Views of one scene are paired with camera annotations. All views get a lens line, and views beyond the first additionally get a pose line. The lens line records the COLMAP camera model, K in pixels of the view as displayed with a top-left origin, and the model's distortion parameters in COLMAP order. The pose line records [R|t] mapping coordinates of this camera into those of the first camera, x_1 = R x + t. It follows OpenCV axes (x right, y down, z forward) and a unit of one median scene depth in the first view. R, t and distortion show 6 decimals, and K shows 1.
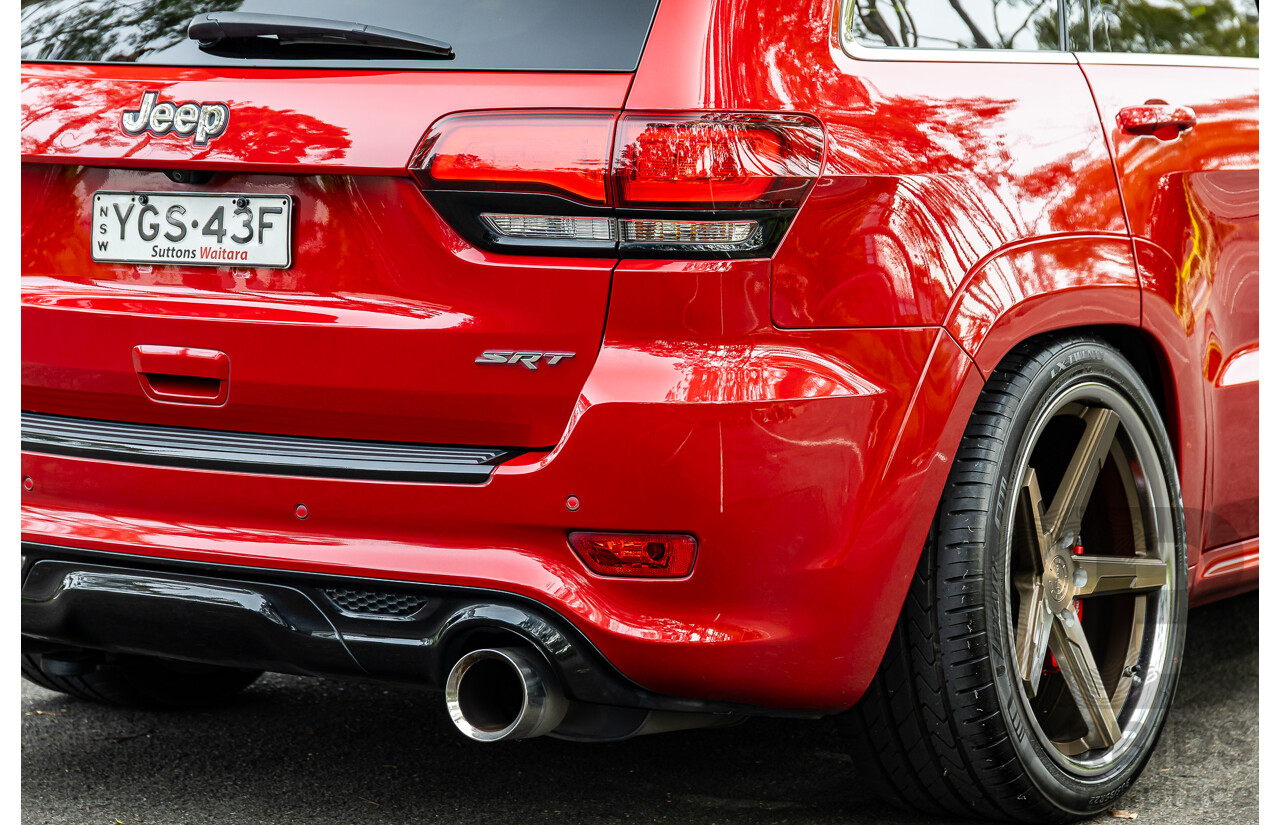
lens RADIAL K [[3702.1, 0, 640.0], [0, 3702.1, 412.5], [0, 0, 1]] dist [0.046419, 1.869143]
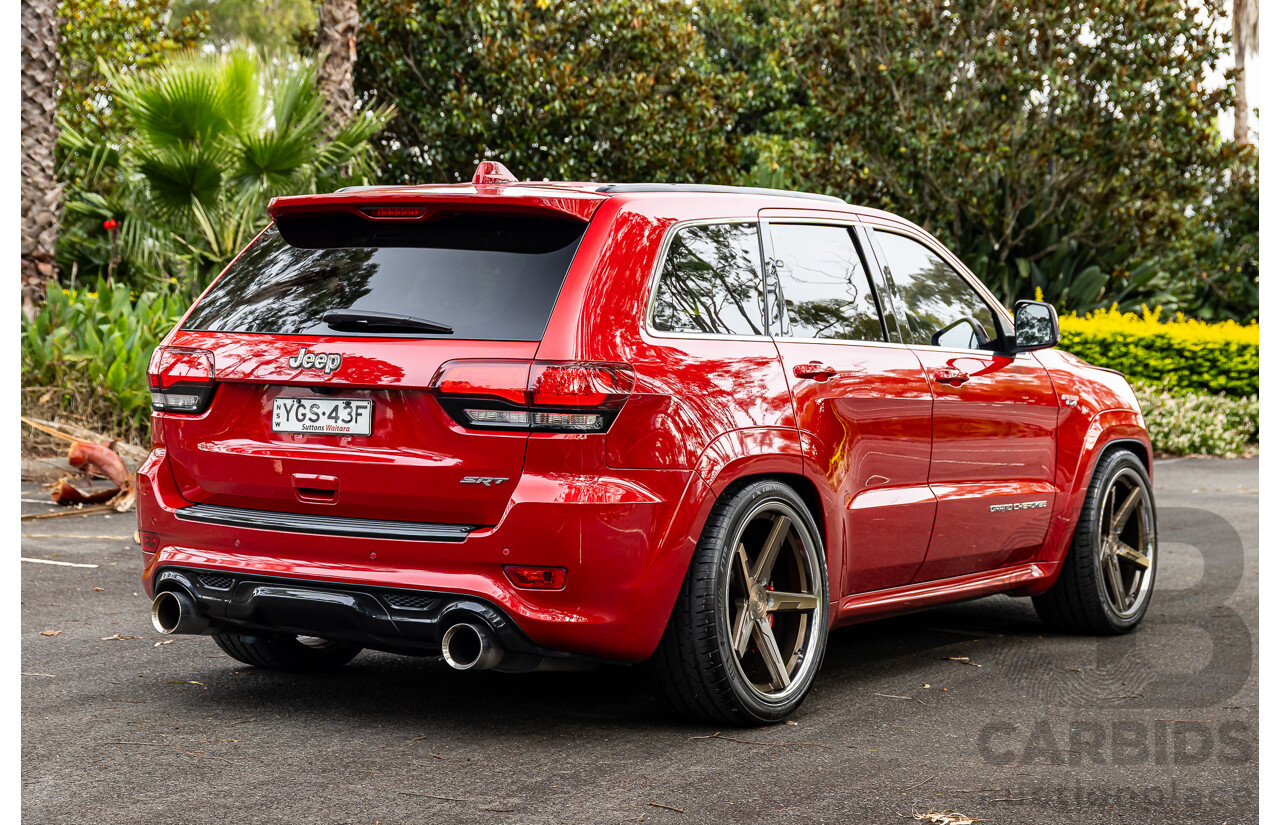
lens RADIAL K [[2487.3, 0, 640.0], [0, 2487.3, 412.5], [0, 0, 1]] dist [0.054476, 0.004968]
pose [[0.999868, 0.015261, 0.005639, 0.044114], [-0.014845, 0.997602, -0.067604, 0.037541], [-0.006657, 0.067511, 0.997696, -0.350987]]
